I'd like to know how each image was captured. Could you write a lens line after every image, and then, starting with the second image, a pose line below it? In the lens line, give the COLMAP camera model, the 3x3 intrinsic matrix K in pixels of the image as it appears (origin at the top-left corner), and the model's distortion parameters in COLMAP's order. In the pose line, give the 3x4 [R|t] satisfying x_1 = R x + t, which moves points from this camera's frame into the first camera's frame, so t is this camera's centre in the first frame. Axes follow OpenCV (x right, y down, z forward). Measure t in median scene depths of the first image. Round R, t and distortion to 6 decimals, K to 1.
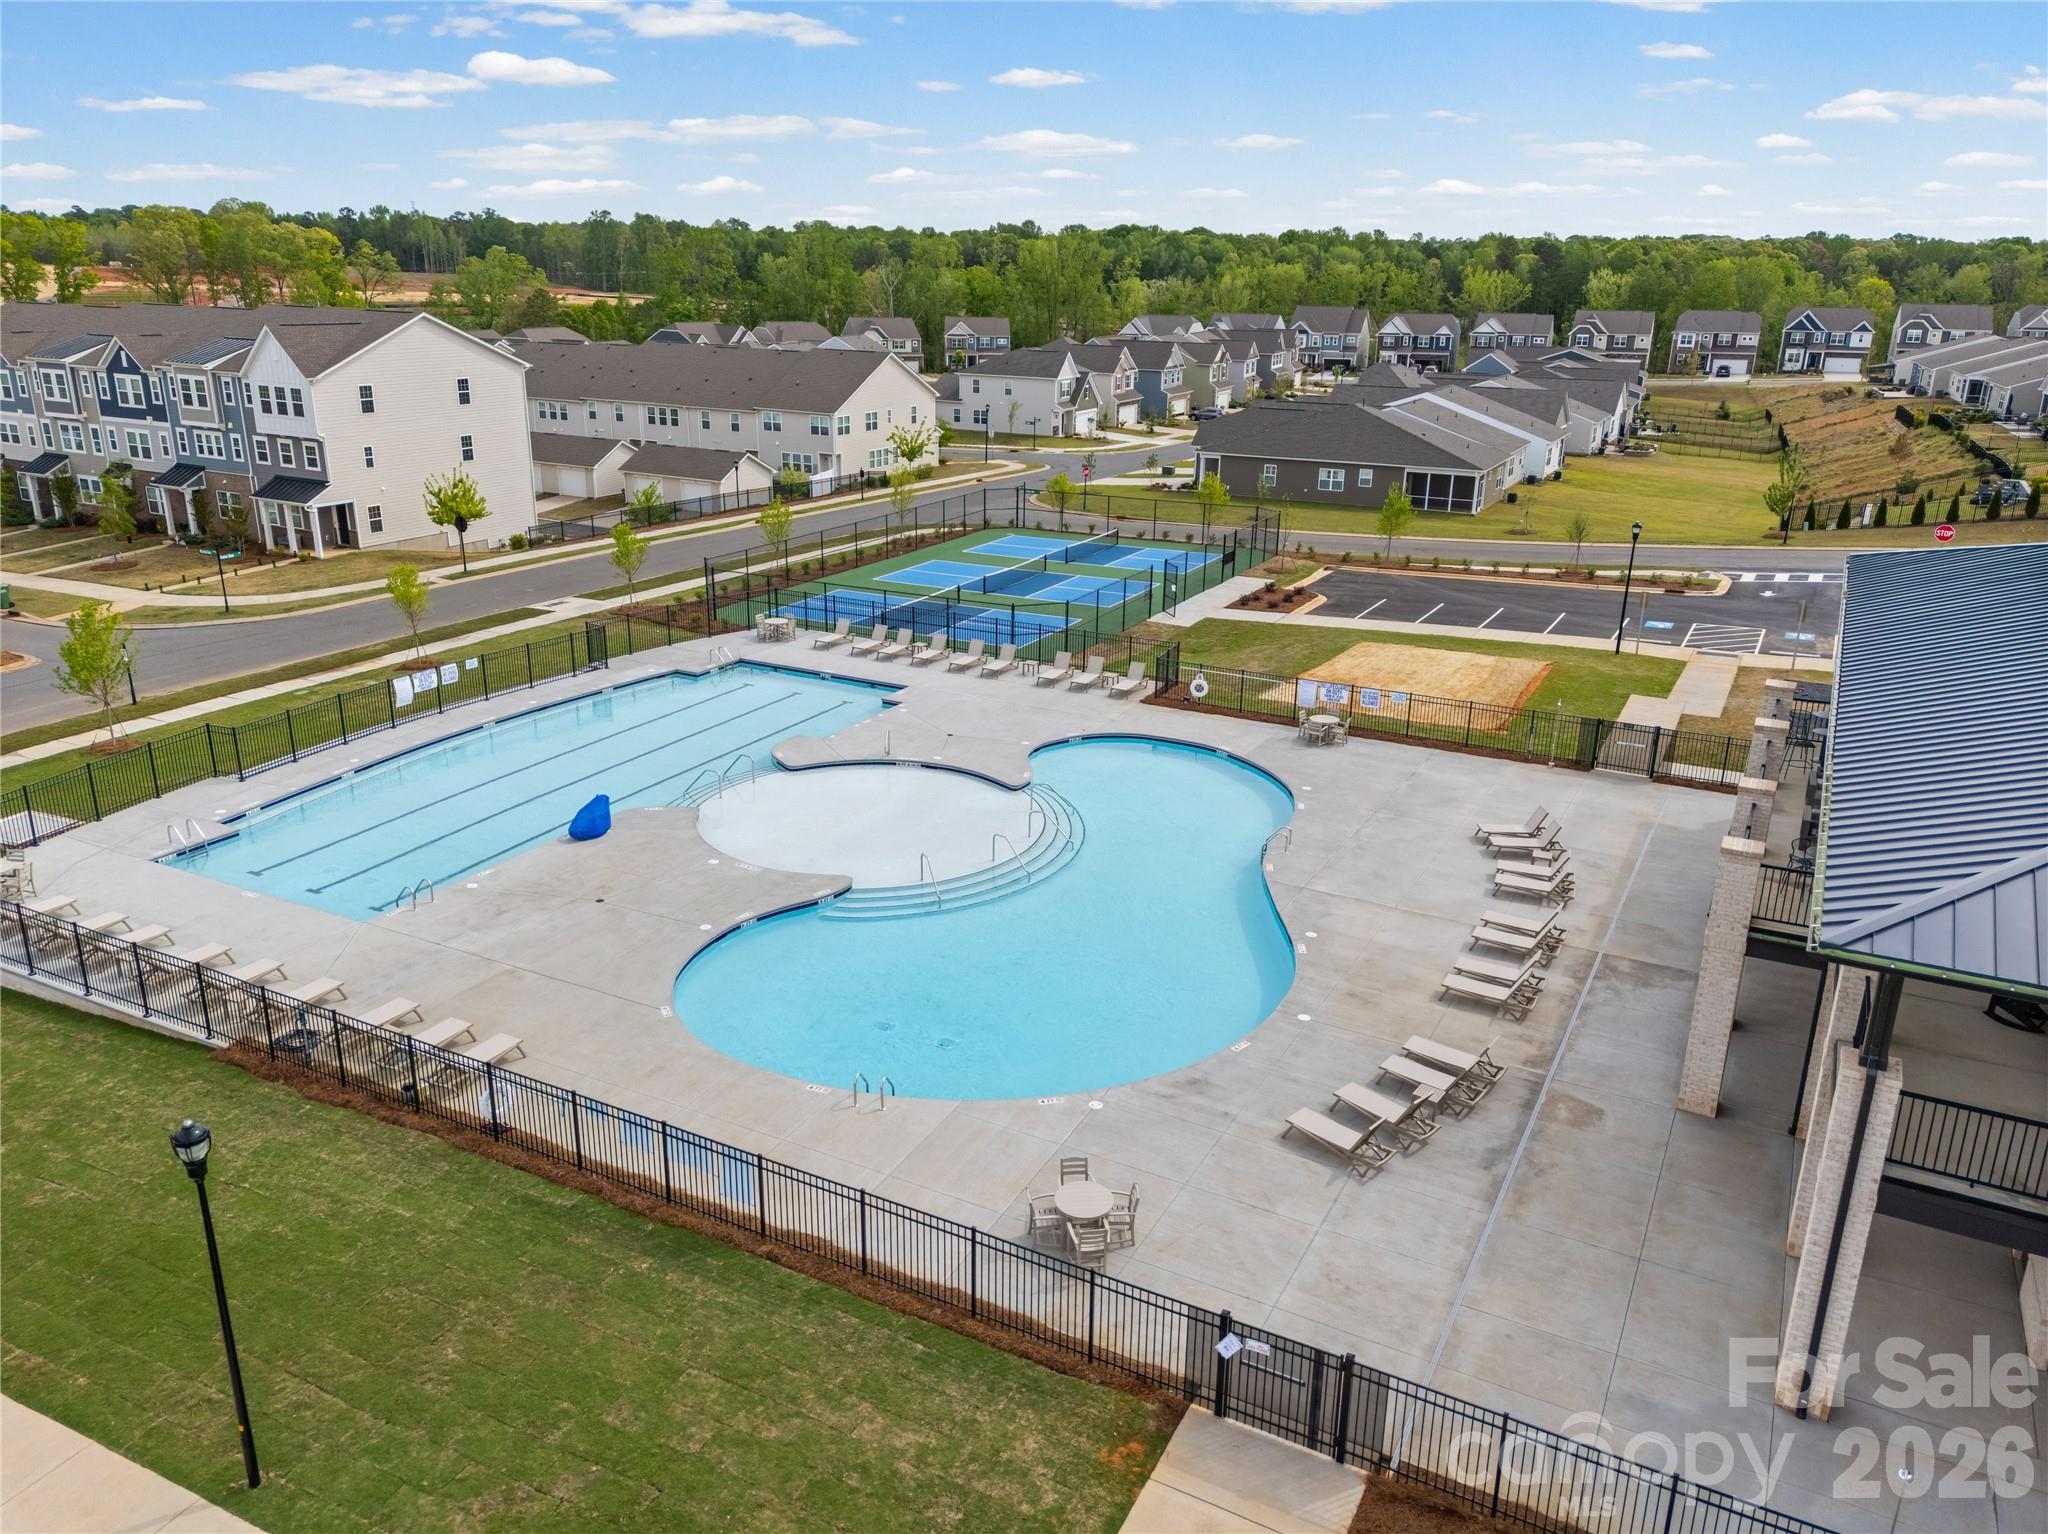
lens RADIAL K [[1513.0, 0, 1024.0], [0, 1513.0, 767.0], [0, 0, 1]] dist [0.087996, -0.084158]
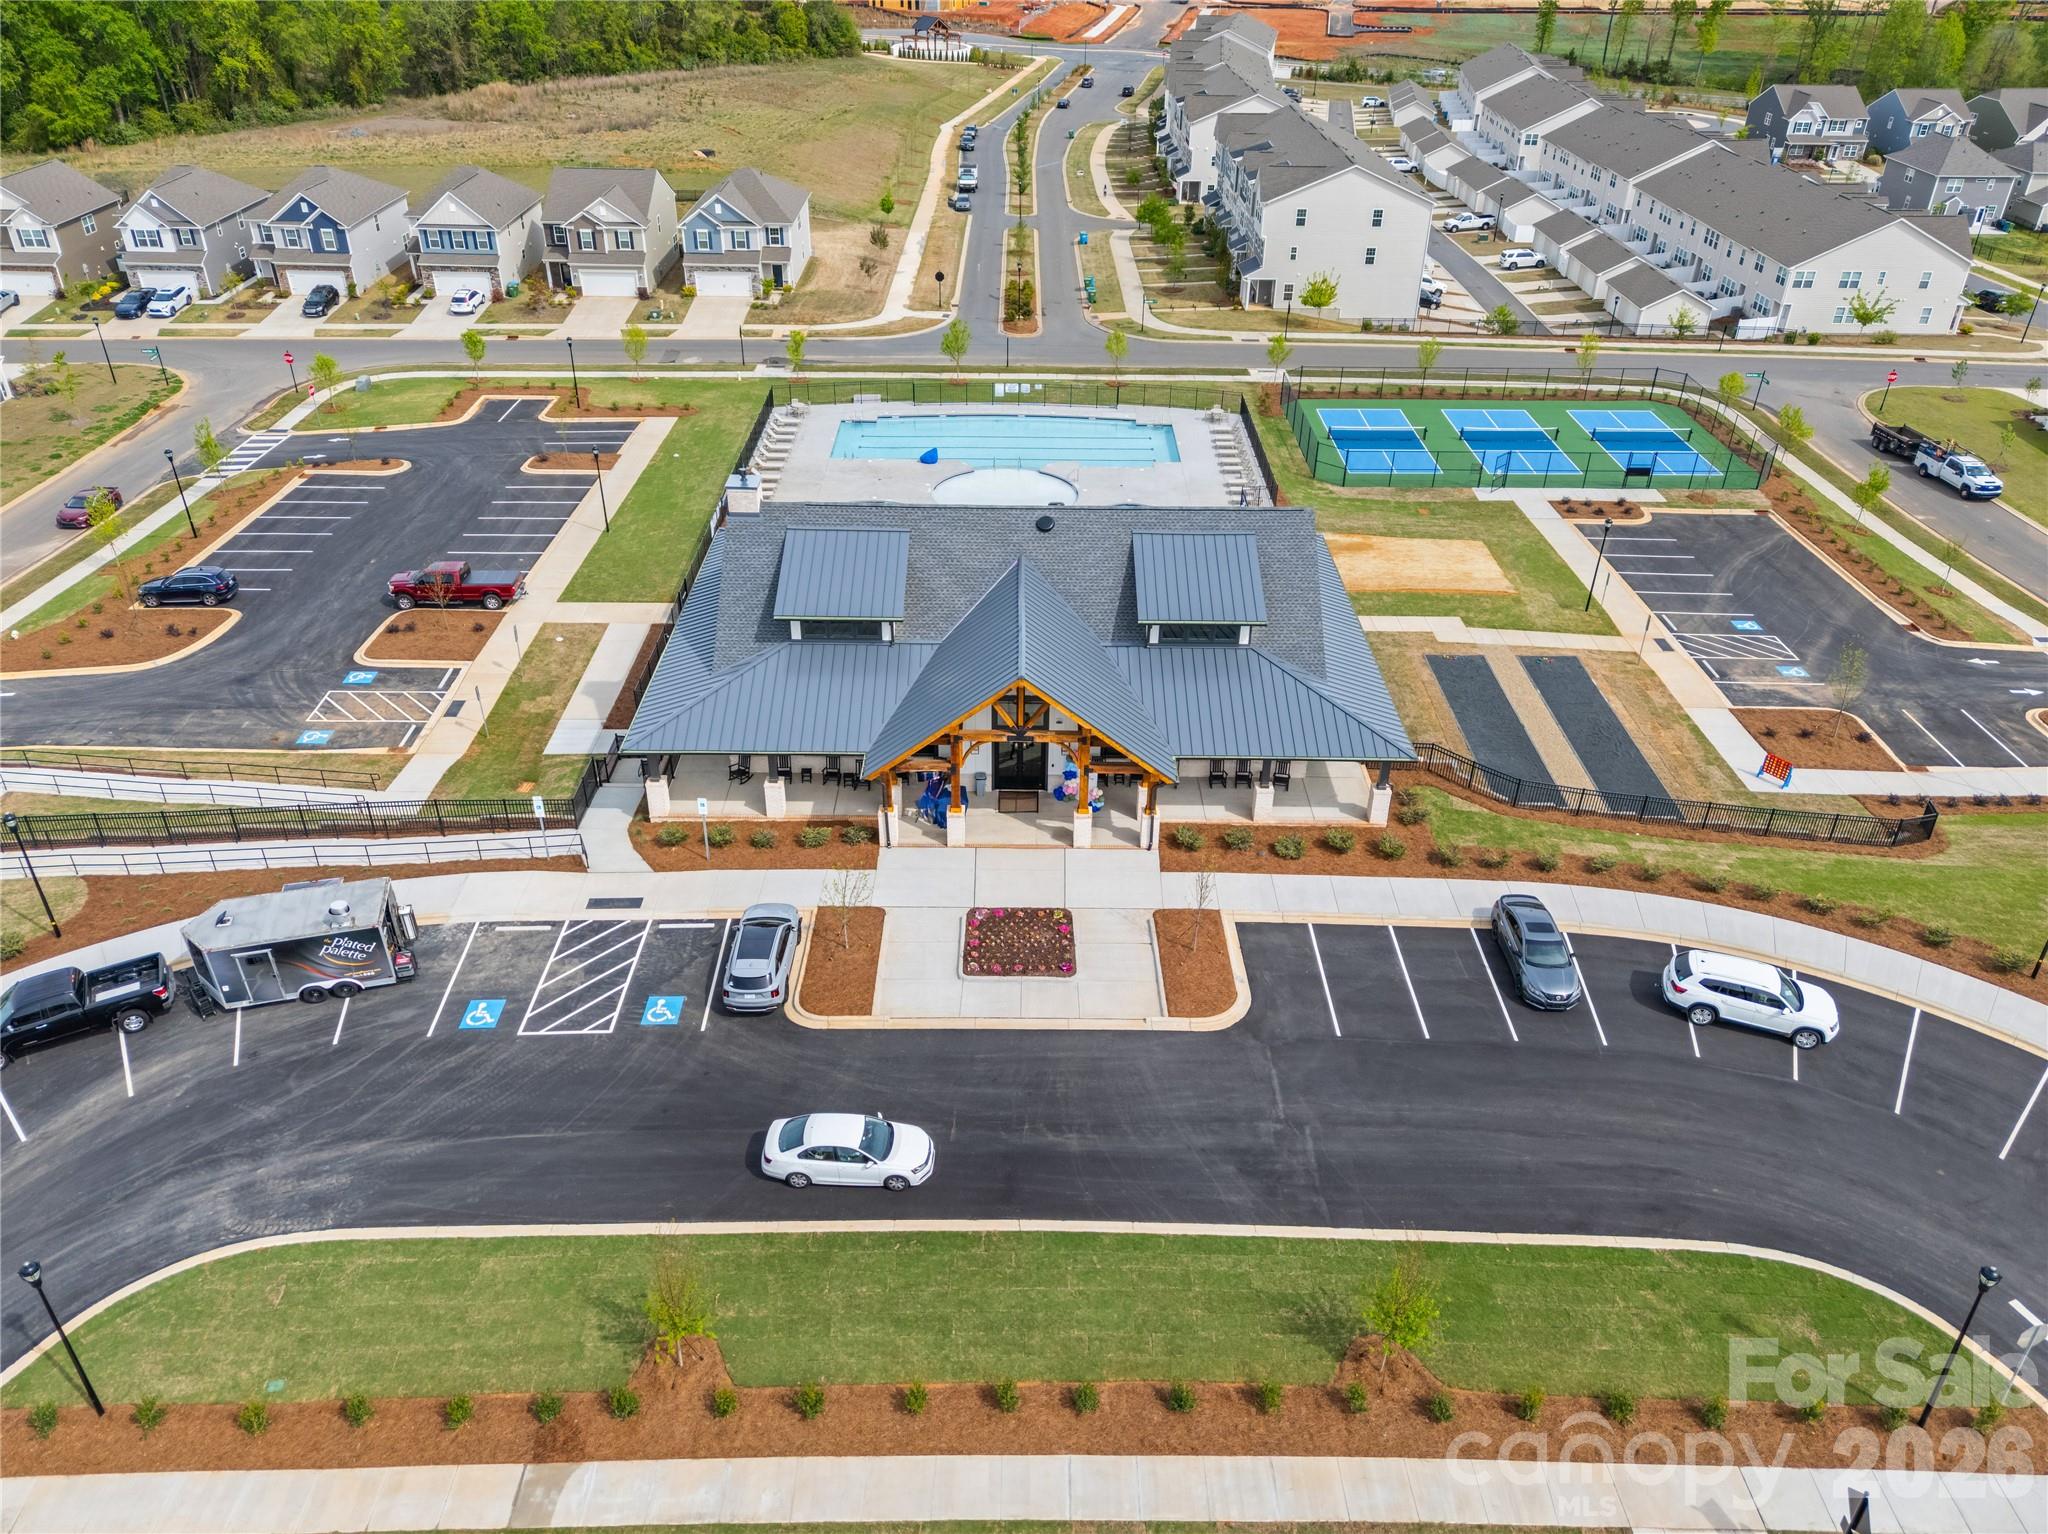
lens RADIAL K [[1513.0, 0, 1024.0], [0, 1513.0, 767.0], [0, 0, 1]] dist [0.087996, -0.084158]
pose [[0.499756, 0.453717, -0.737825, 0.882341], [-0.293434, 0.890143, 0.348629, -0.200356], [0.814948, 0.042274, 0.577990, -0.148999]]
